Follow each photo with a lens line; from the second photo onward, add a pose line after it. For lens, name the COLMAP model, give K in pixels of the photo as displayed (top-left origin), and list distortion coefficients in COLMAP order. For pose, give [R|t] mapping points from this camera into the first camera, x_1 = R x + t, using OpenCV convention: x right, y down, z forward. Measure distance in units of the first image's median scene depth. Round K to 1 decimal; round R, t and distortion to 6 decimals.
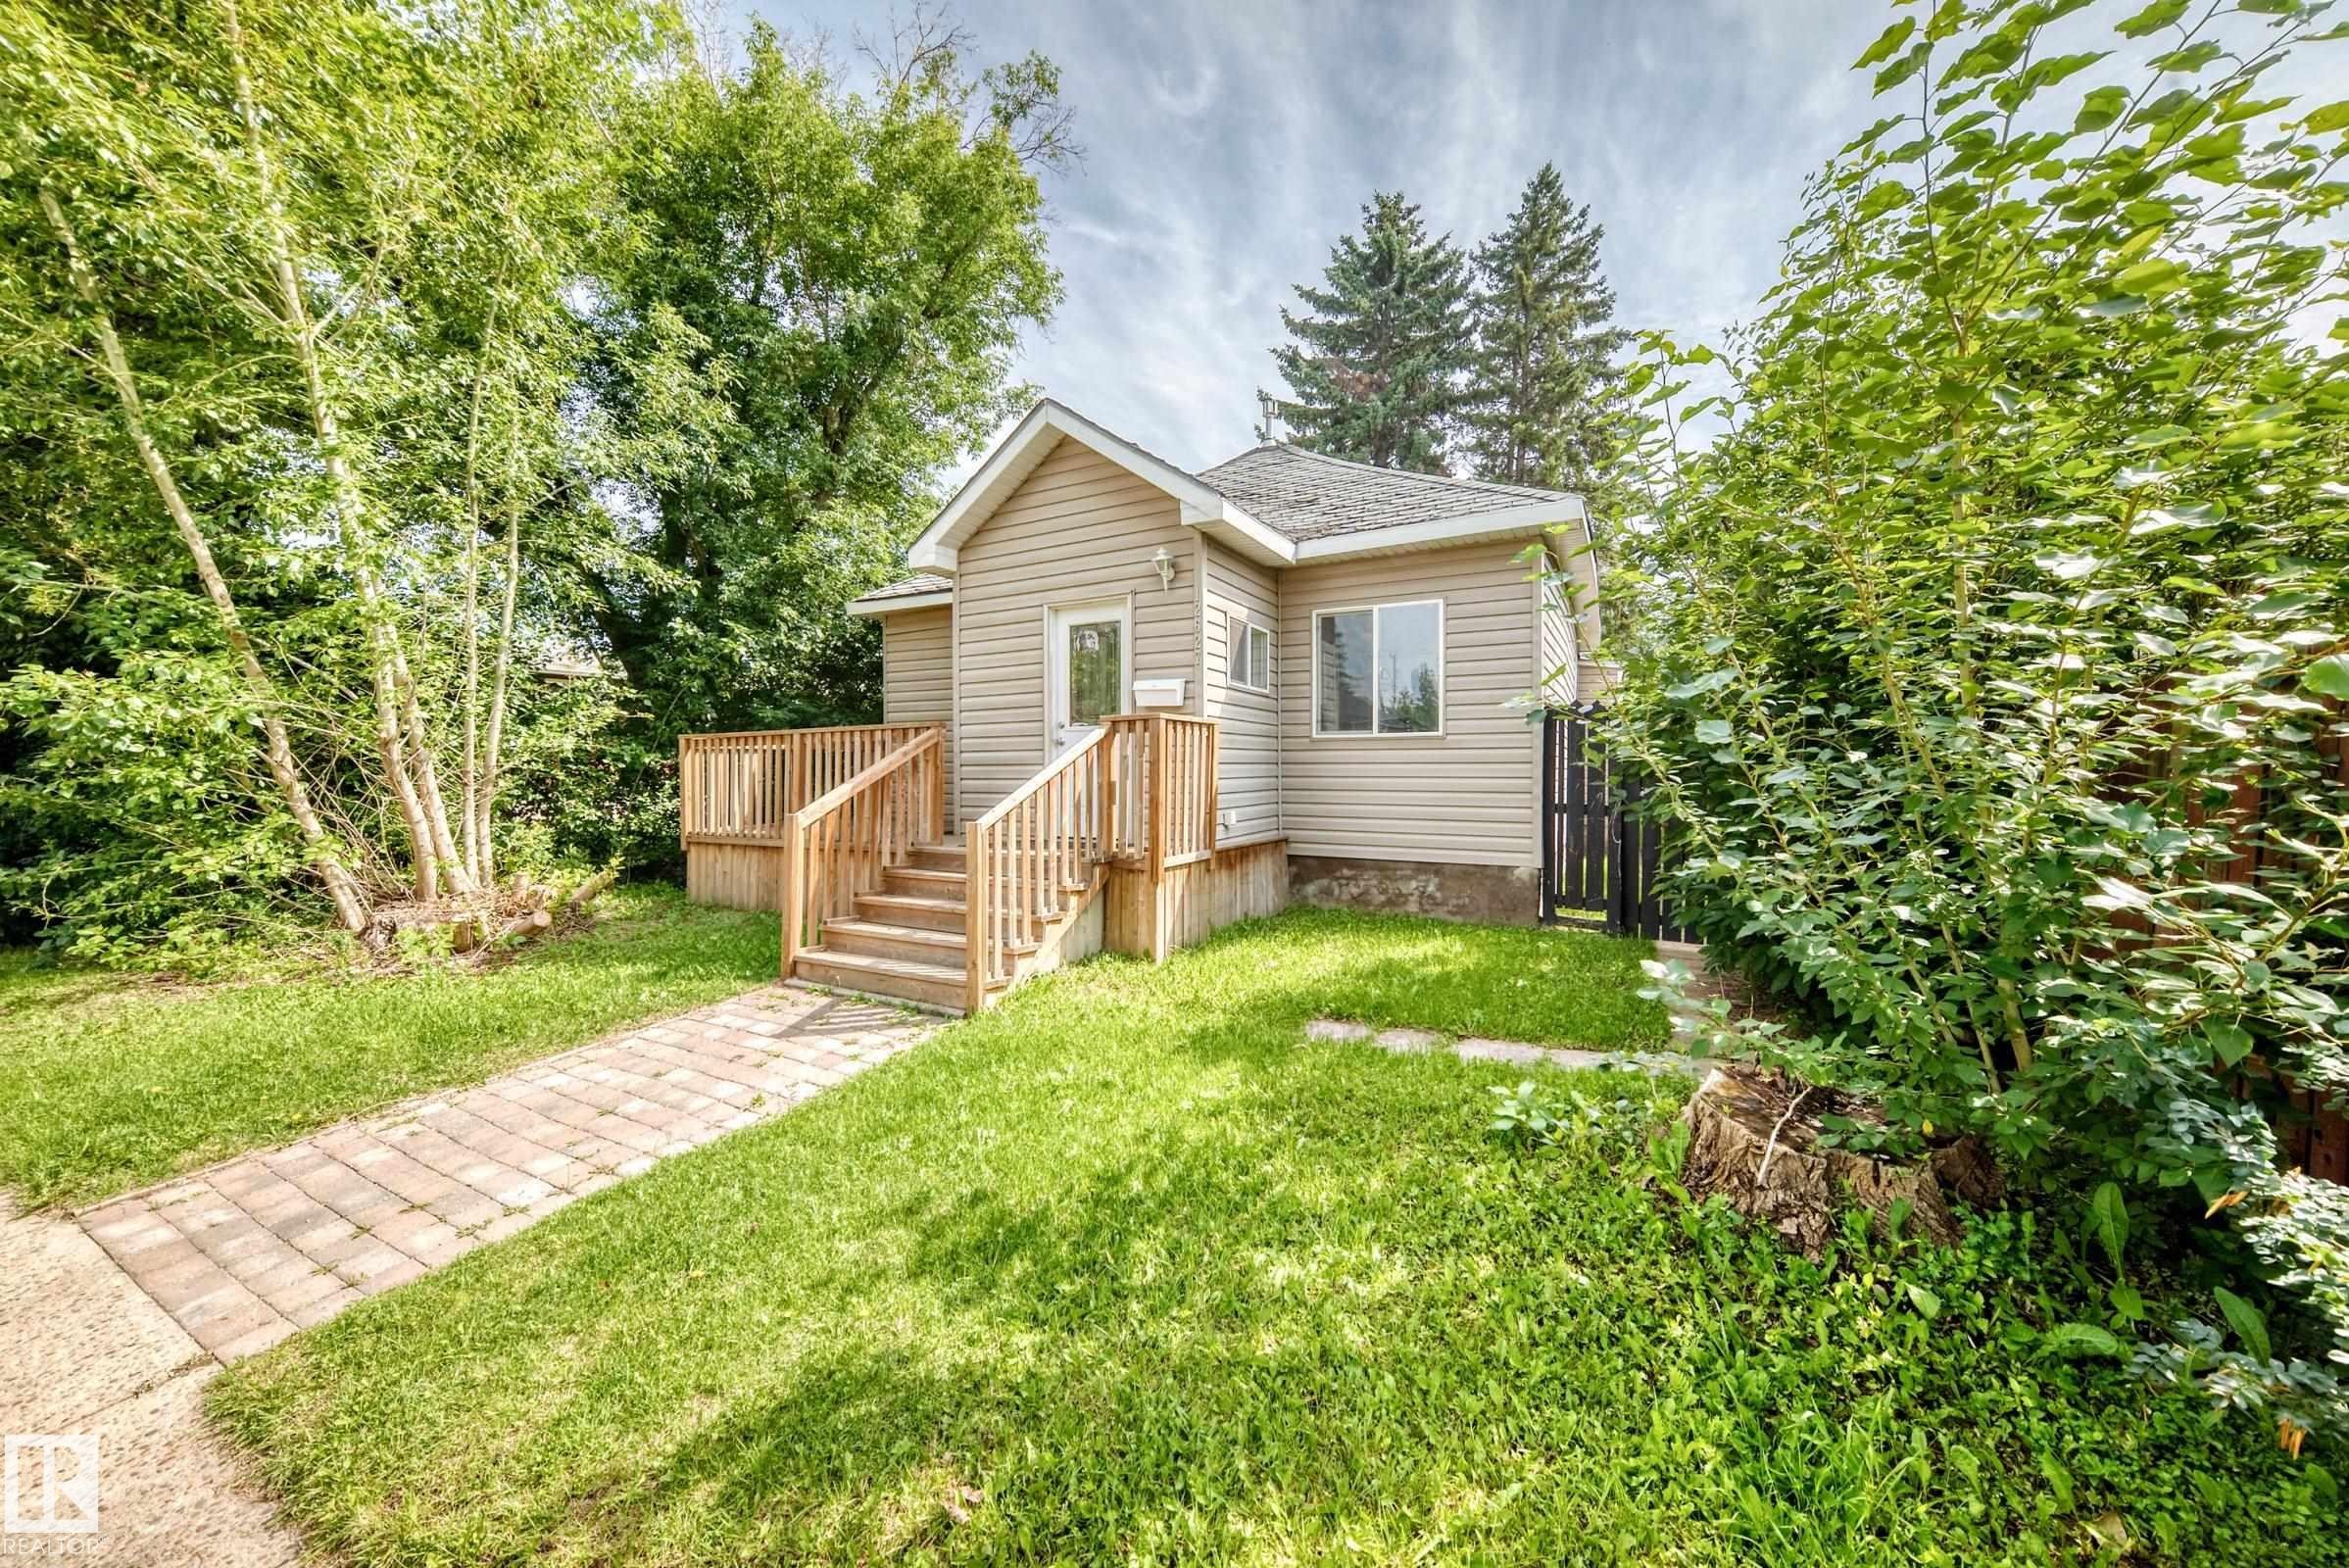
lens RADIAL K [[834.7, 0, 1182.1], [0, 834.7, 793.0], [0, 0, 1]] dist [-0.017657, 0.000169]
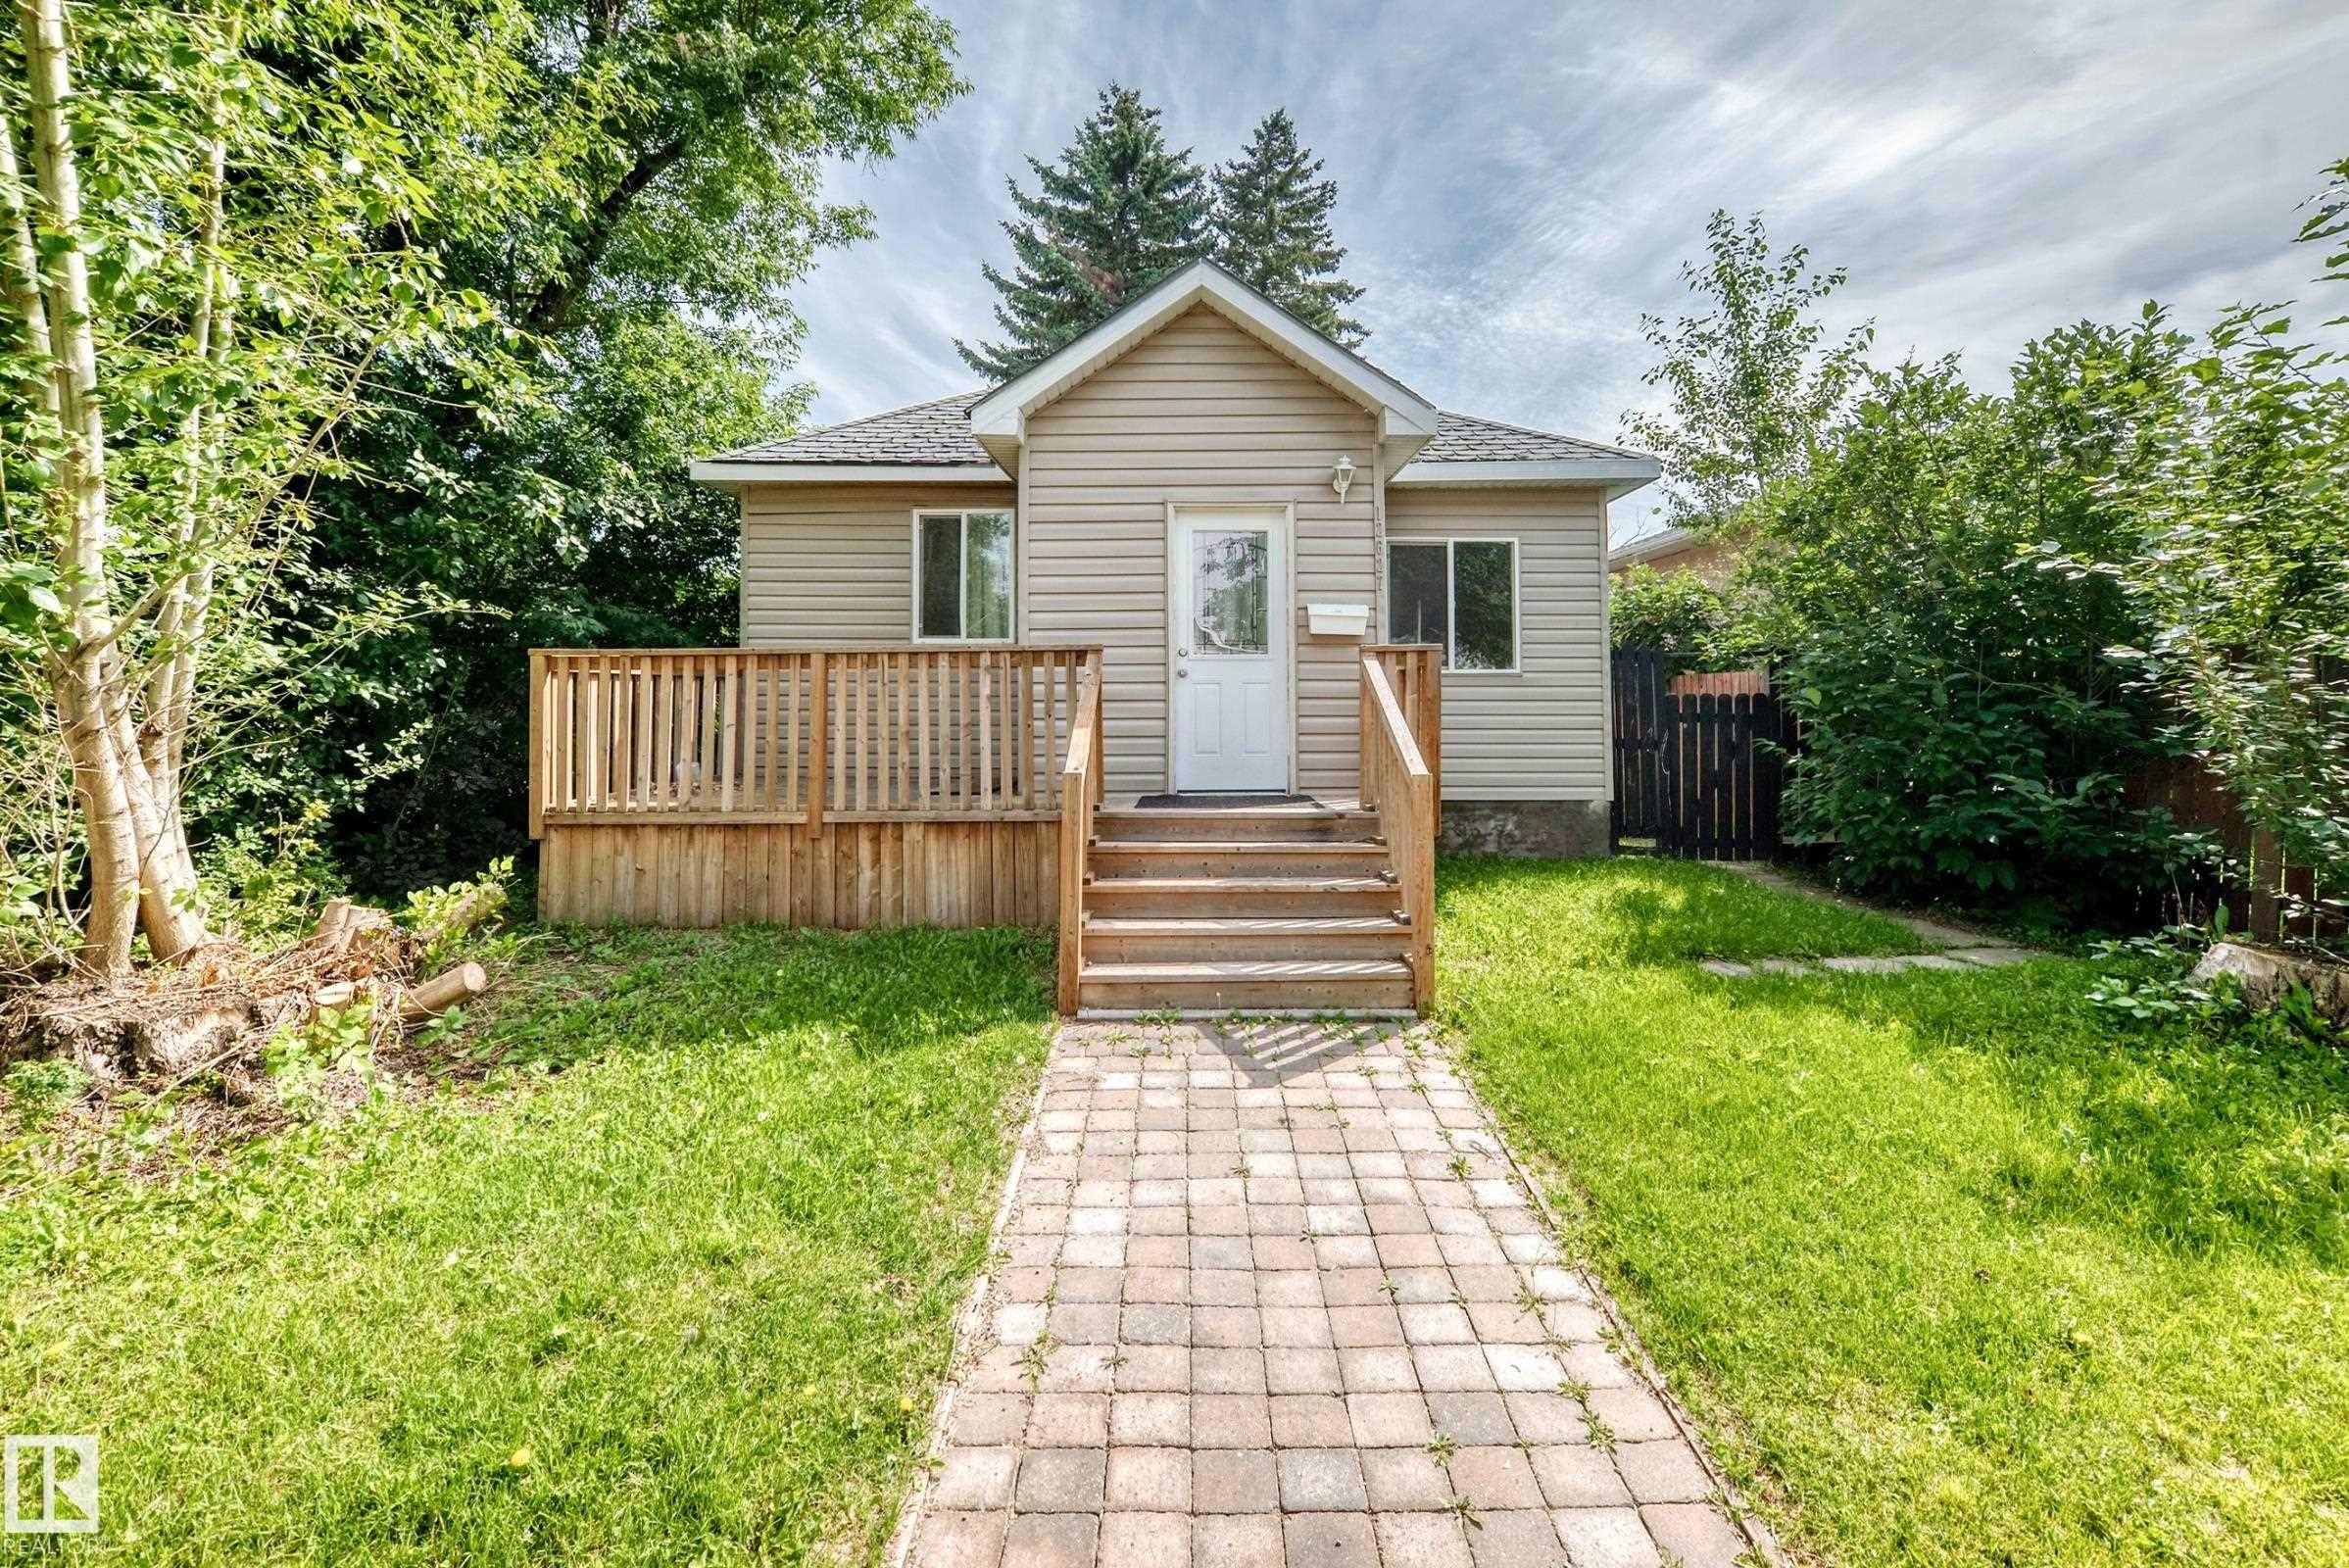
lens RADIAL K [[951.3, 0, 1188.8], [0, 951.3, 683.0], [0, 0, 1]] dist [-0.027893, 0.009145]
pose [[0.879441, 0.011862, 0.475861, -0.599429], [0.011952, 0.998824, -0.046987, -0.008259], [-0.475858, 0.047010, 0.878265, 0.194368]]
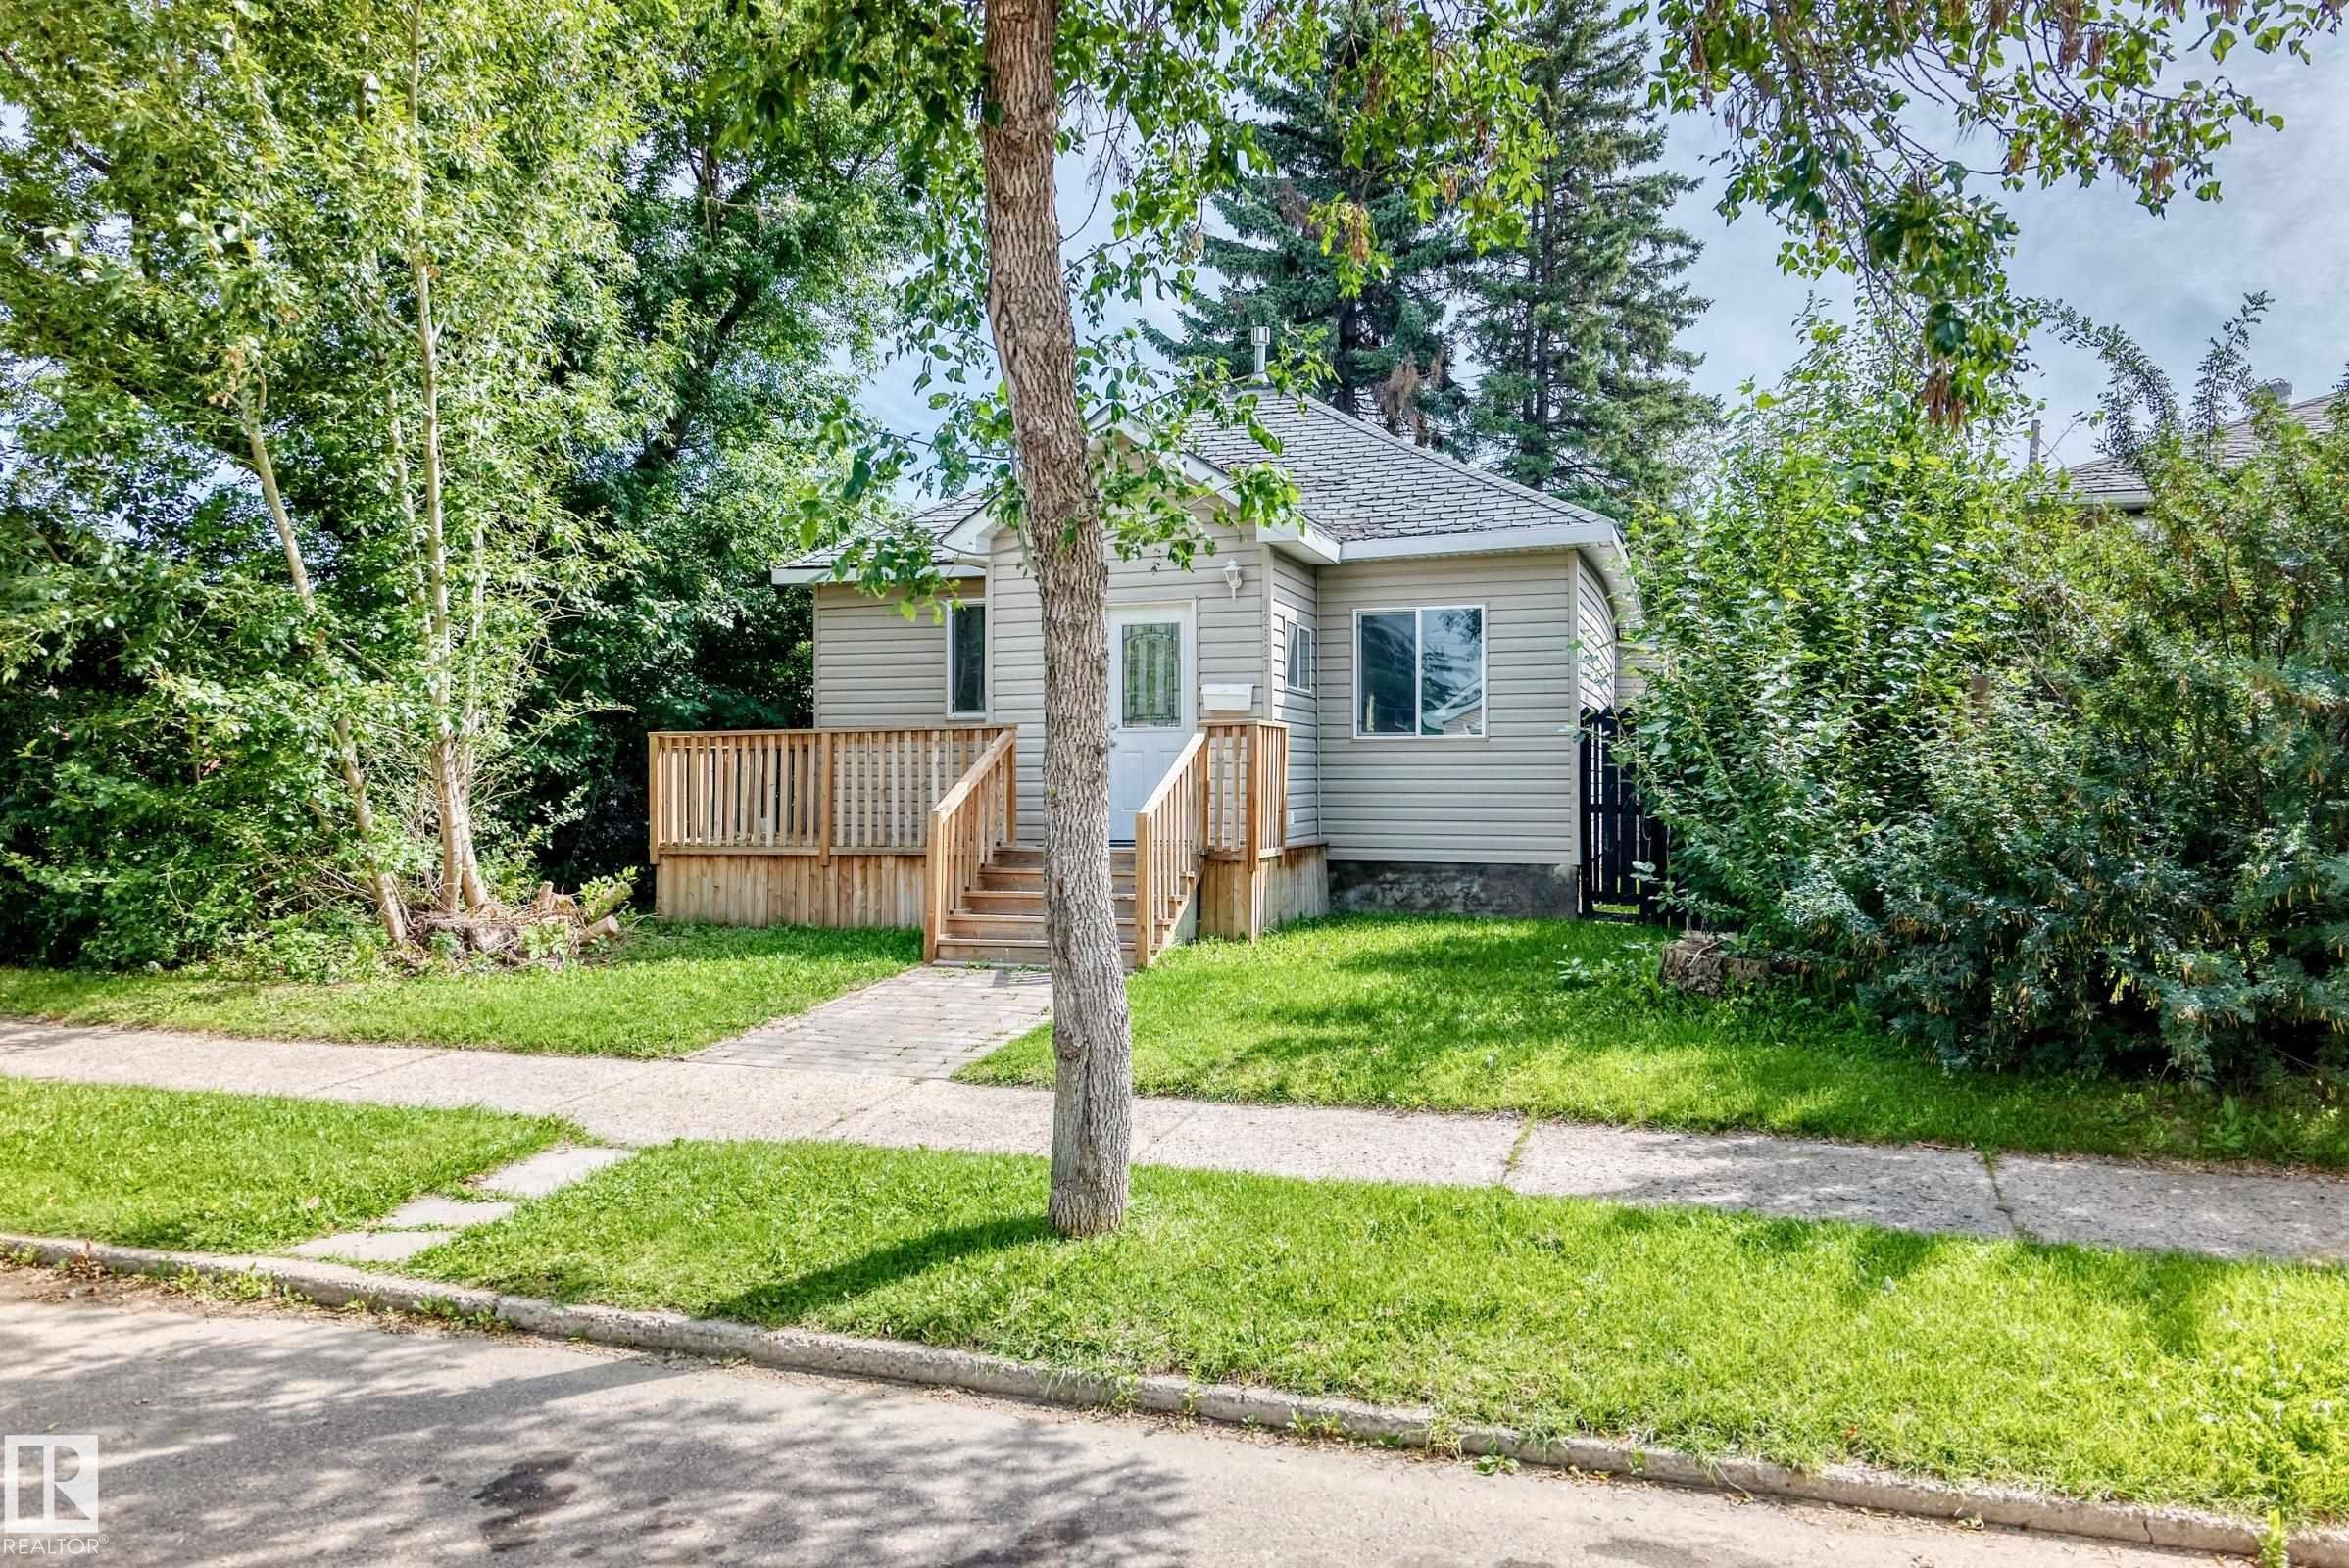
lens RADIAL K [[1590.8, 0, 1174.5], [0, 1590.8, 784.0], [0, 0, 1]] dist [0.003308, -0.000199]
pose [[0.986486, -0.001023, 0.163845, -0.392693], [0.005142, 0.999681, -0.024715, 0.034418], [-0.163767, 0.025224, 0.986176, -0.880380]]
